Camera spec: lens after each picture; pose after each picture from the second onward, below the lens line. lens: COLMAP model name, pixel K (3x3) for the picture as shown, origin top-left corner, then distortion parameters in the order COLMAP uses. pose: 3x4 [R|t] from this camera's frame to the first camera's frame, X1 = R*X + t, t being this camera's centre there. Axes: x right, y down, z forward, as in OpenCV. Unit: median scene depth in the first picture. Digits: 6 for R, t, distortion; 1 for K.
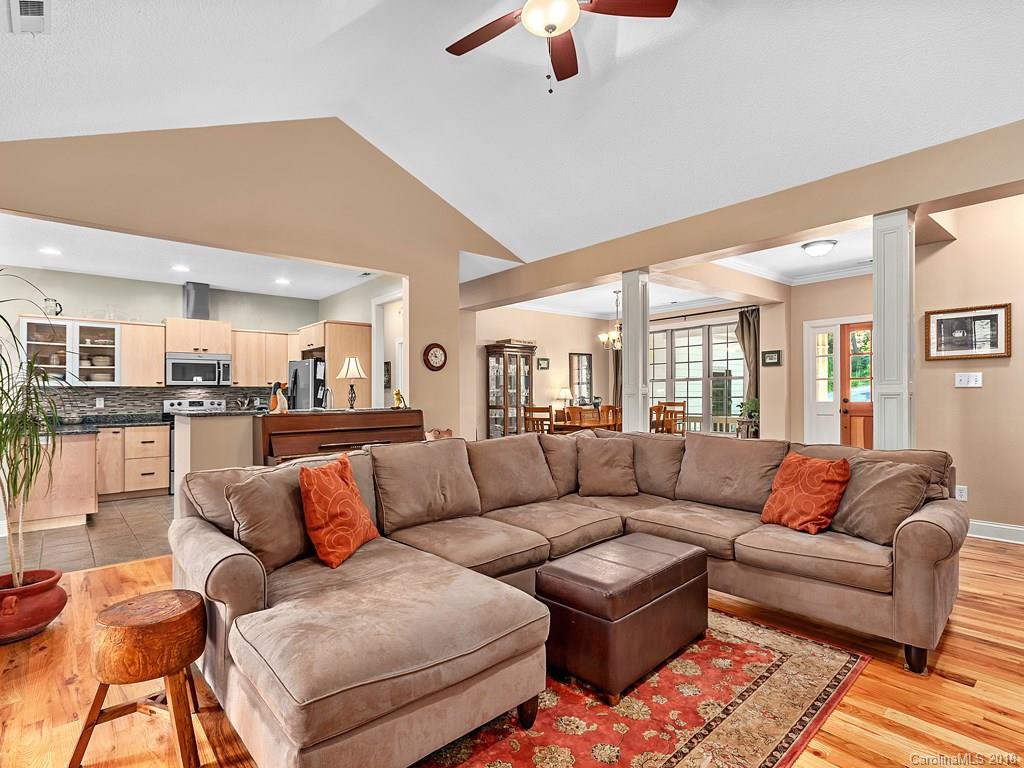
lens RADIAL K [[531.0, 0, 518.7], [0, 531.0, 398.1], [0, 0, 1]] dist [0.001056, 0.000396]
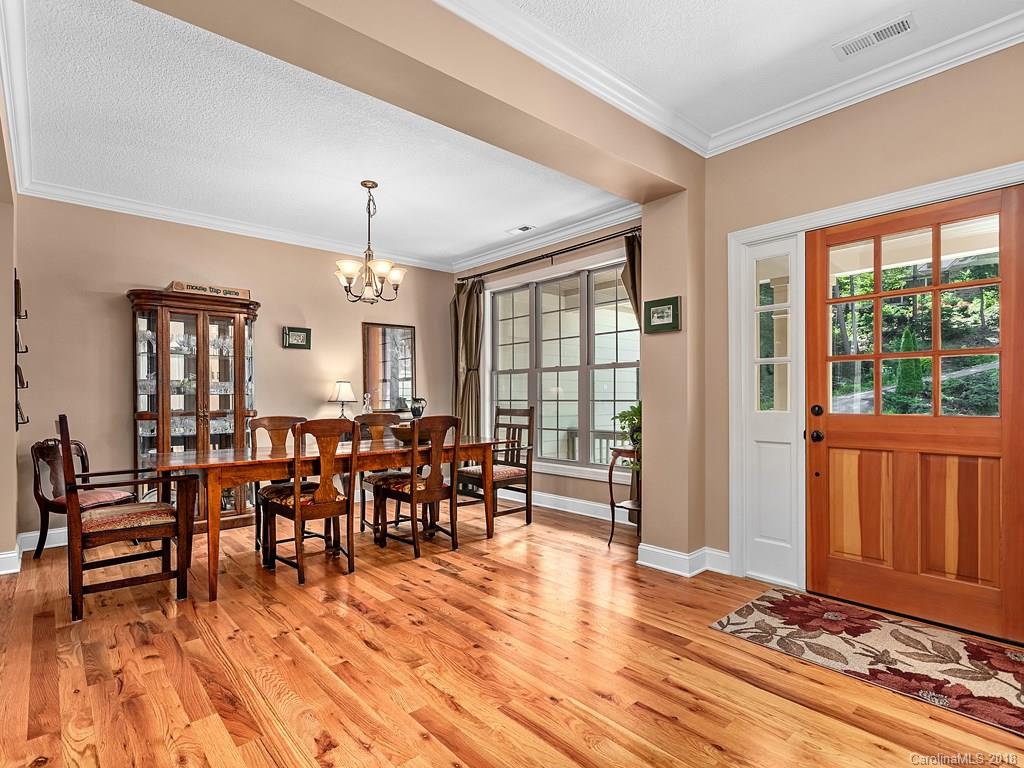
lens RADIAL K [[534.8, 0, 535.4], [0, 534.8, 396.7], [0, 0, 1]] dist [-0.000092, -0.000009]
pose [[0.999728, 0.009180, 0.021443, 0.309480], [-0.009015, 0.999929, -0.007785, -0.000718], [-0.021513, 0.007589, 0.999740, 0.469005]]
